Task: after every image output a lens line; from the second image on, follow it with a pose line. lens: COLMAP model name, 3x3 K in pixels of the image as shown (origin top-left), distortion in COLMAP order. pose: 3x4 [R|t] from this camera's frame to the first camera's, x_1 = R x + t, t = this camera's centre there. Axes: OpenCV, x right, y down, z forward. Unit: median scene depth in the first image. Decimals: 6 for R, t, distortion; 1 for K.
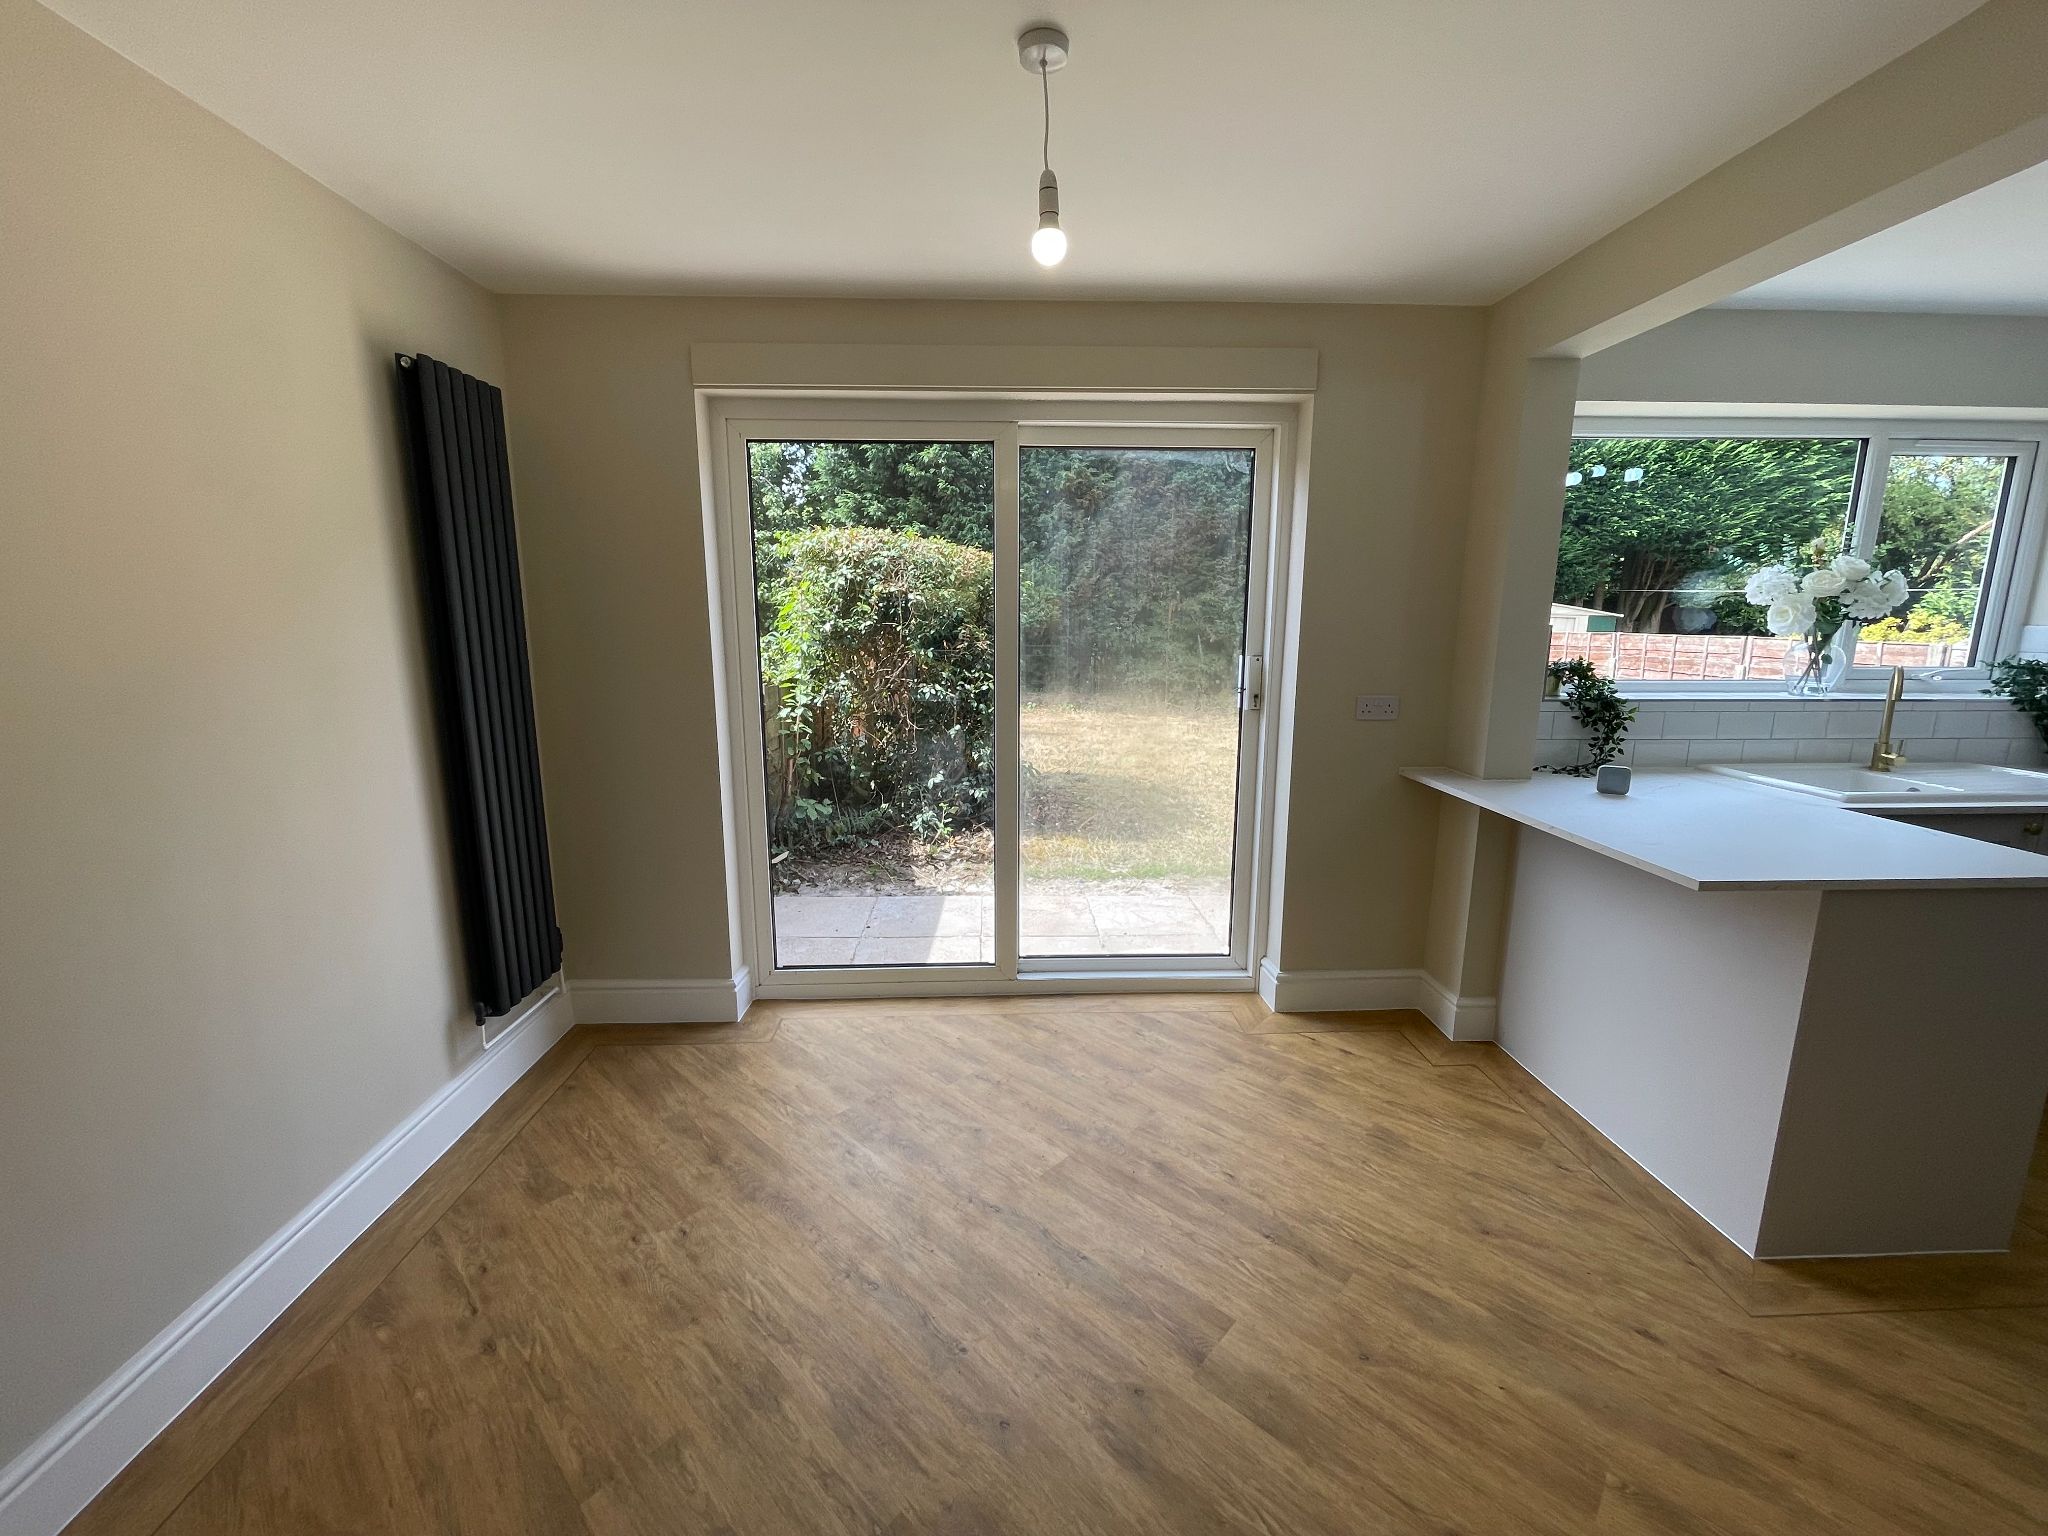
lens RADIAL K [[830.8, 0, 1021.6], [0, 830.8, 766.0], [0, 0, 1]] dist [0.000494, 0.000236]
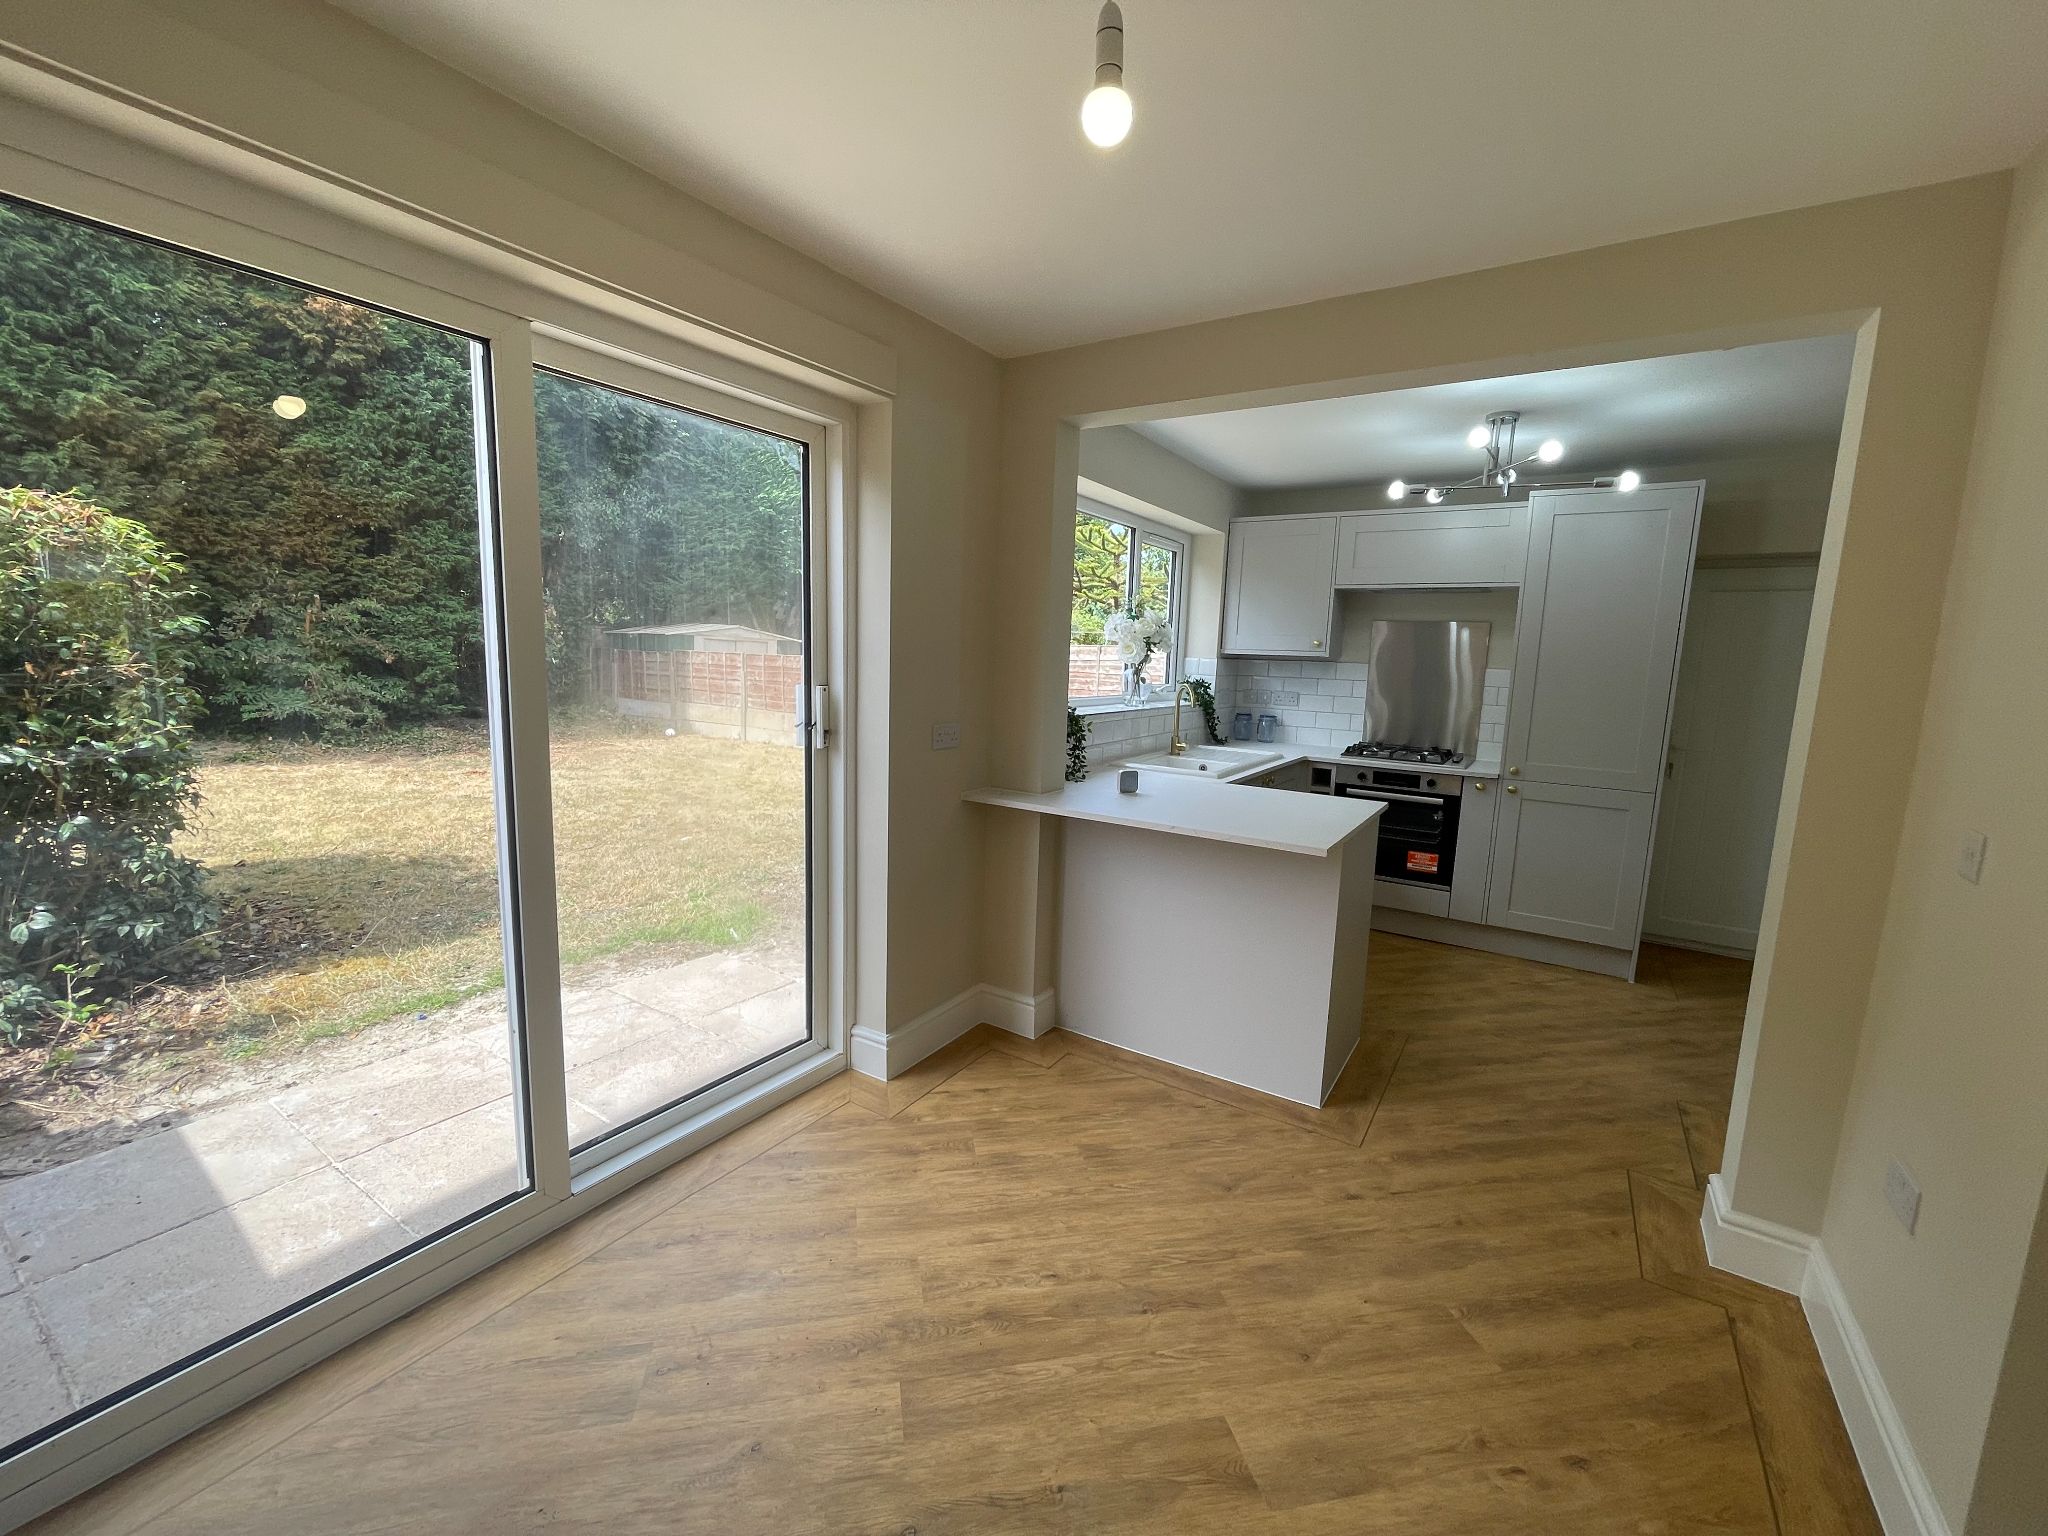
lens RADIAL K [[832.5, 0, 1024.0], [0, 832.5, 768.0], [0, 0, 1]] dist [-0.001561, -0.000593]
pose [[0.578974, -0.100236, 0.809161, -0.313668], [0.117031, 0.992355, 0.039191, -0.059932], [-0.806903, 0.072006, 0.586279, 0.340717]]
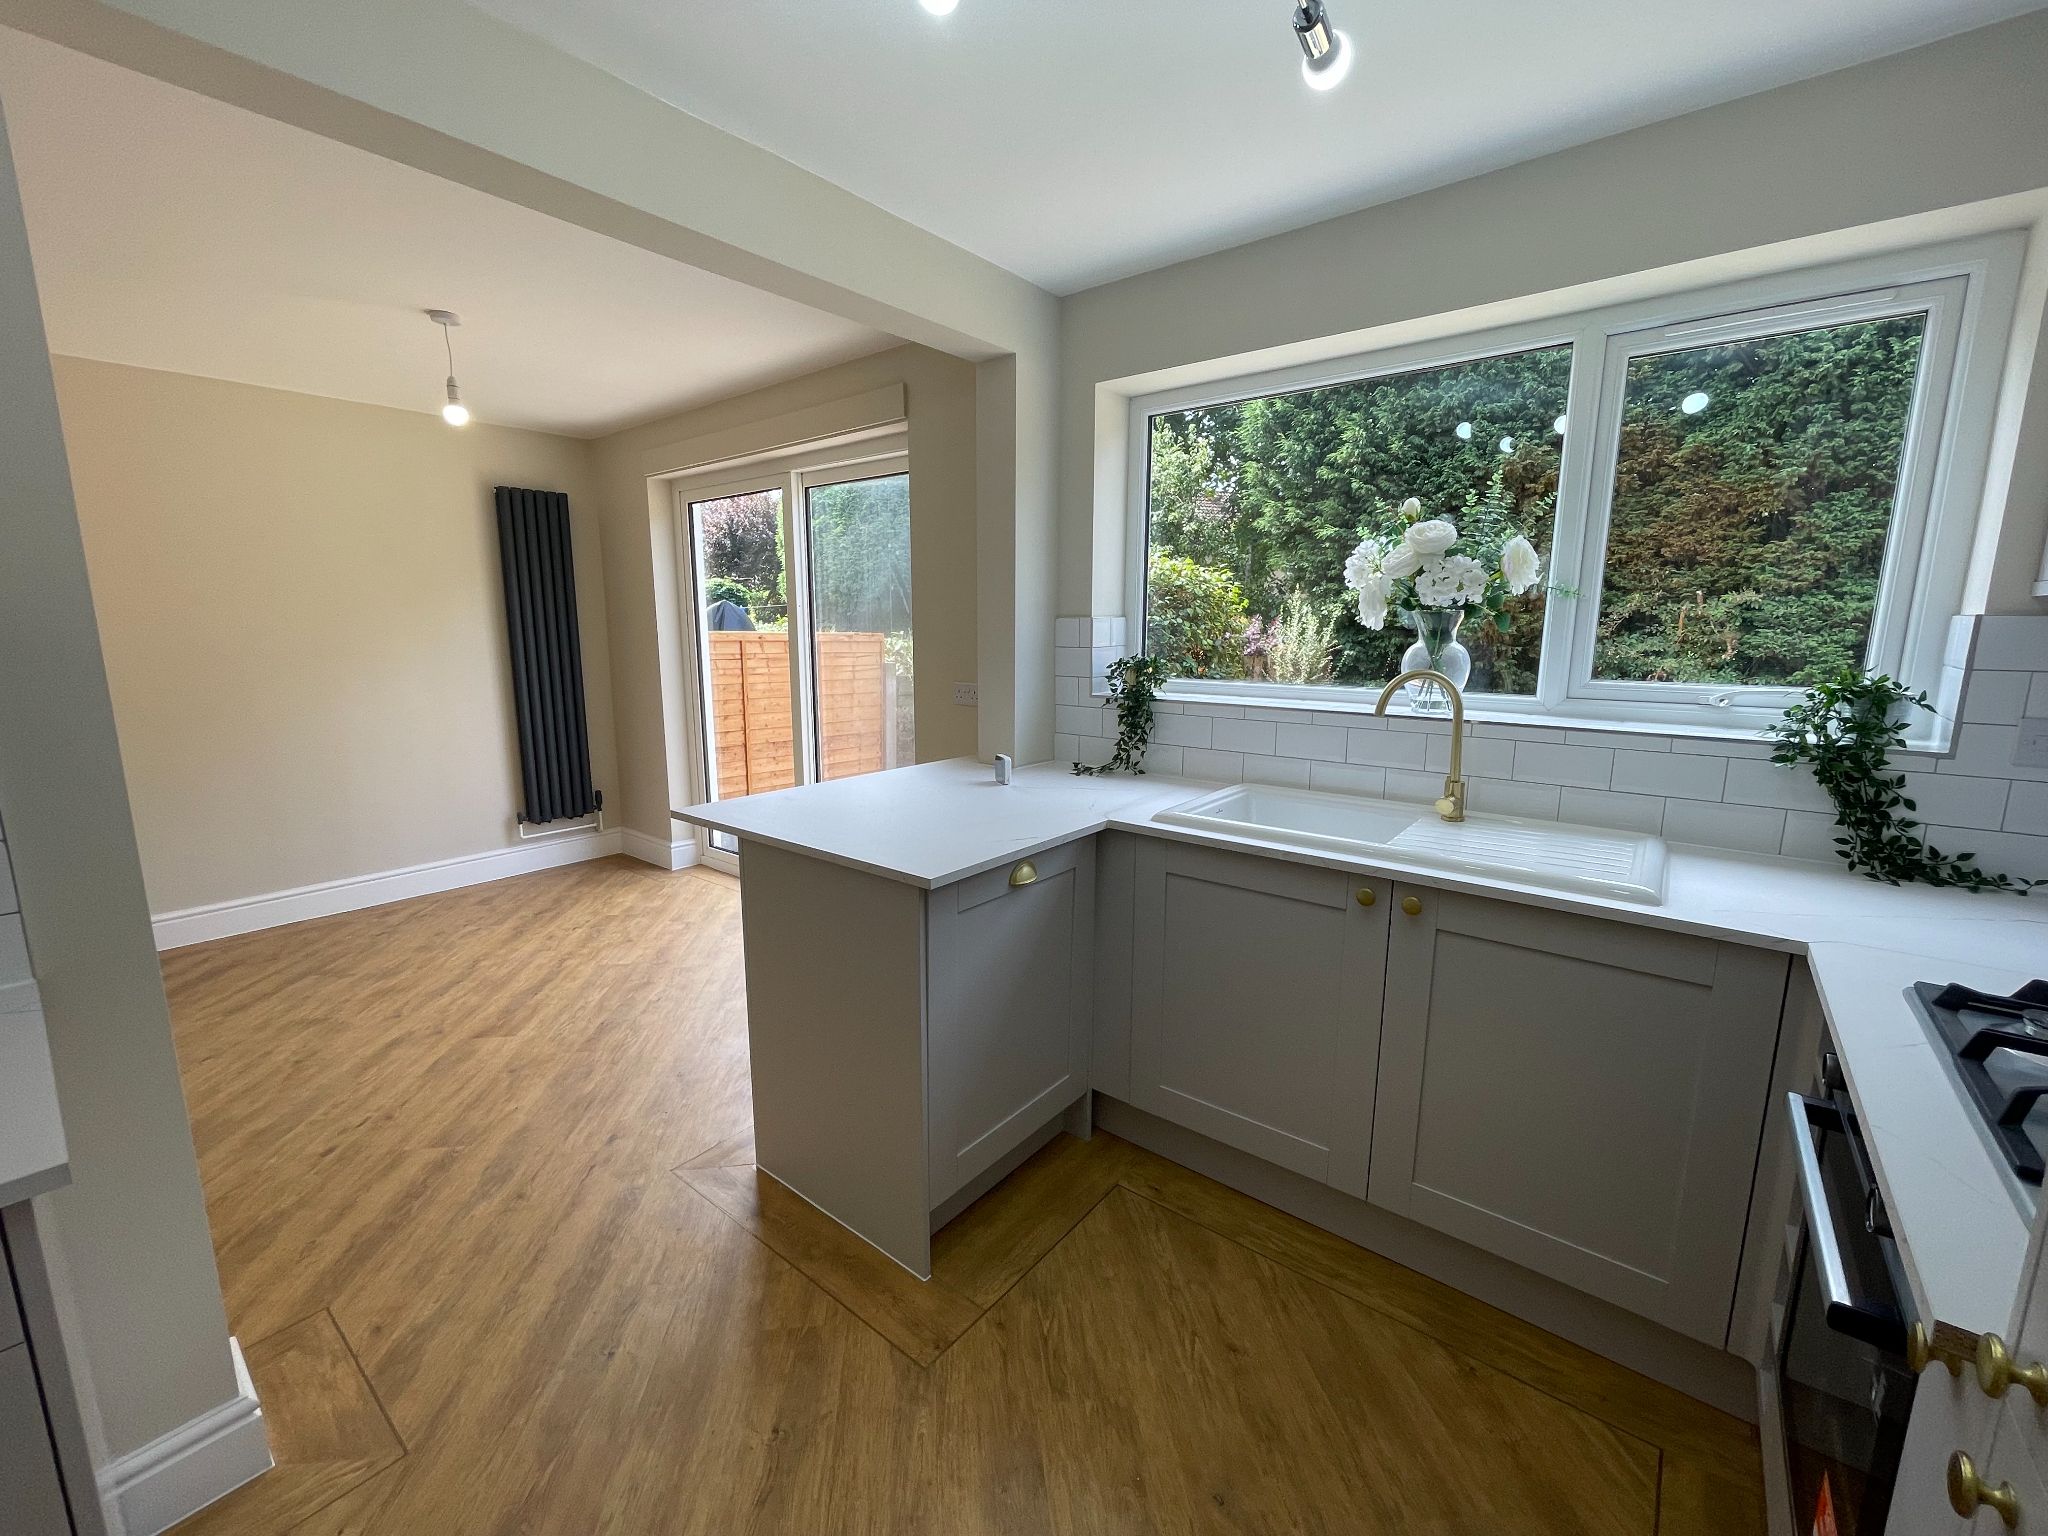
lens RADIAL K [[831.9, 0, 1019.7], [0, 831.9, 768.5], [0, 0, 1]] dist [-0.016843, 0.011233]
pose [[0.753576, 0.112414, -0.647678, 1.162865], [-0.118455, 0.992363, 0.034416, -0.018579], [0.646600, 0.050786, 0.761137, 0.216627]]
